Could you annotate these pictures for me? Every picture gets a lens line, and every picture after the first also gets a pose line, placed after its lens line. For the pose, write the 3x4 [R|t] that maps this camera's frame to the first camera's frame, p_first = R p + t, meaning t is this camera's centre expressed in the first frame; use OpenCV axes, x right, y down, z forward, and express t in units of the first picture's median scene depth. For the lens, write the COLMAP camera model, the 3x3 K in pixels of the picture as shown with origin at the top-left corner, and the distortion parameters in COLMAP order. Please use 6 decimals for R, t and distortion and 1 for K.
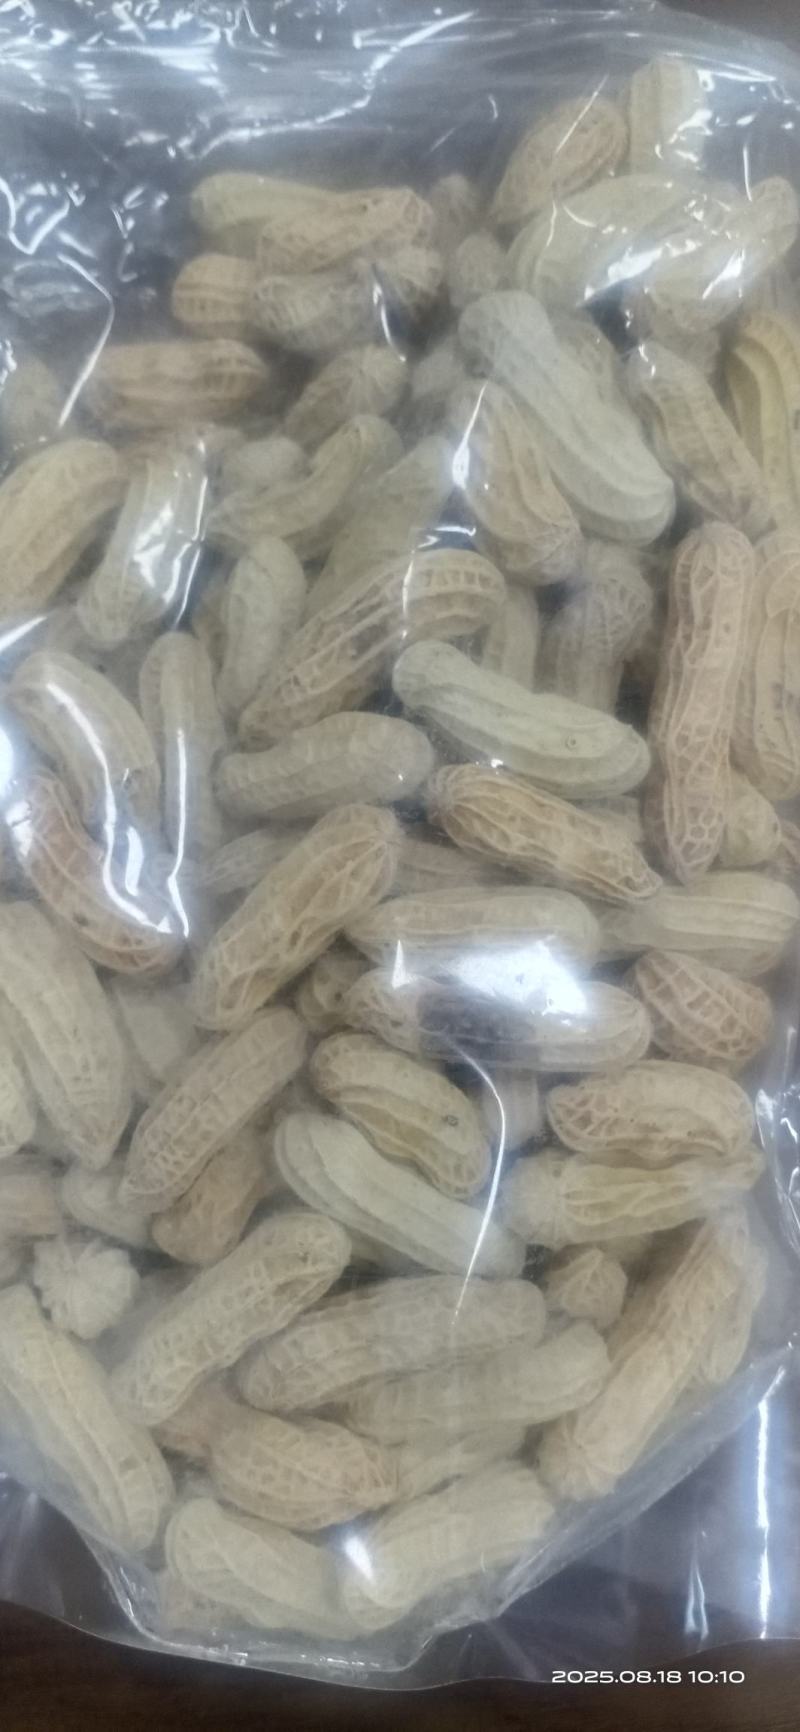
lens RADIAL K [[1465.8, 0, 438.2], [0, 1465.8, 823.9], [0, 0, 1]] dist [0.003071, -0.140396]
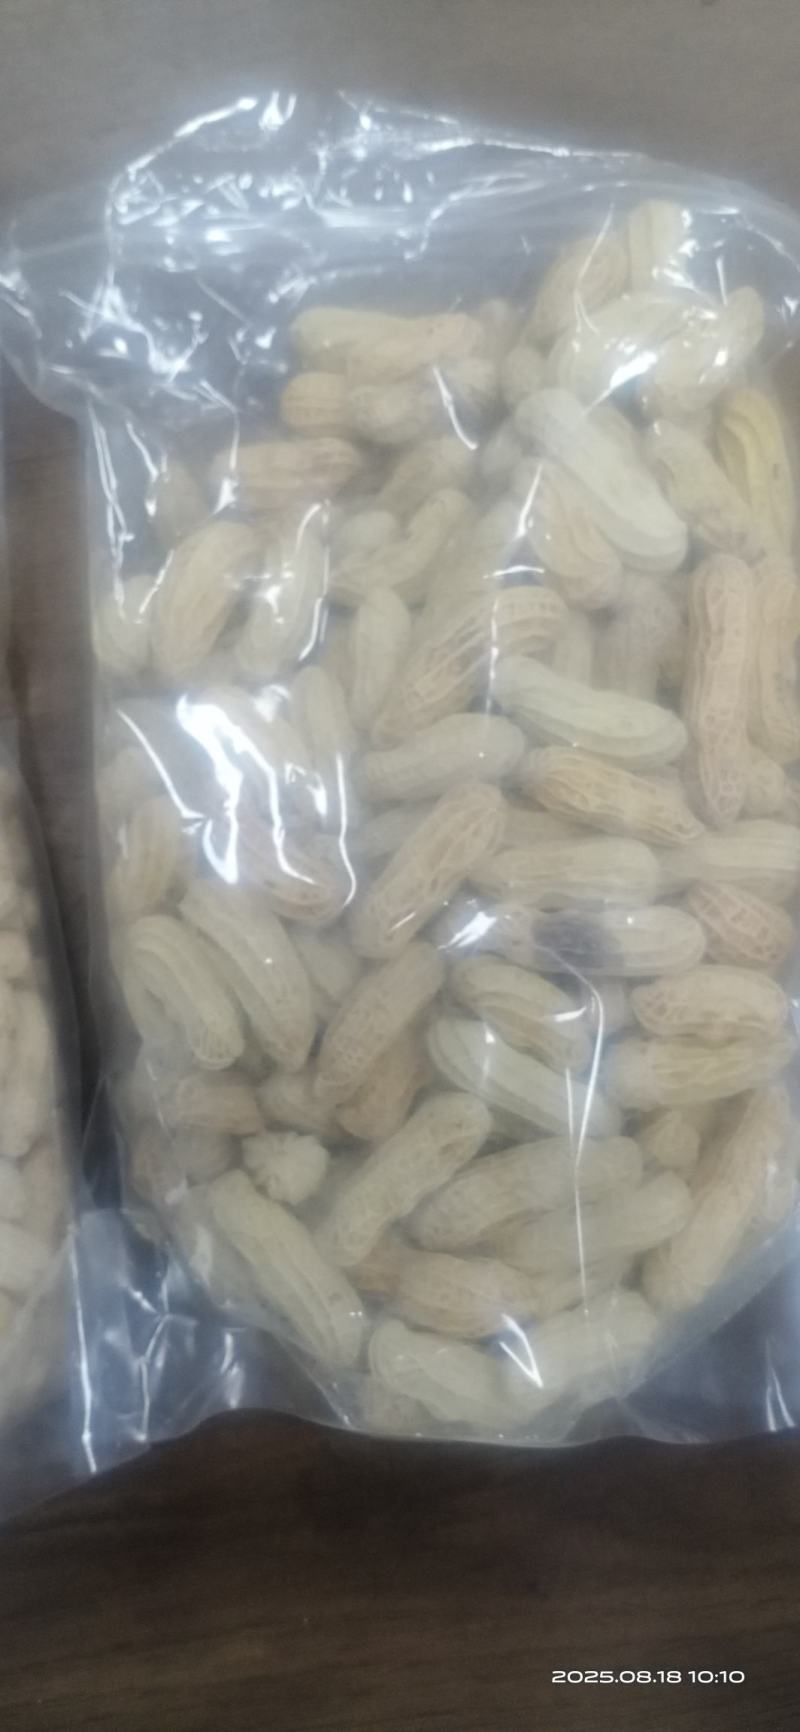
lens RADIAL K [[1465.8, 0, 438.2], [0, 1465.8, 823.9], [0, 0, 1]] dist [0.003071, -0.140396]
pose [[0.997392, -0.069300, 0.020181, -0.111481], [0.070048, 0.996778, -0.039087, 0.071765], [-0.017407, 0.040399, 0.999032, -0.307625]]
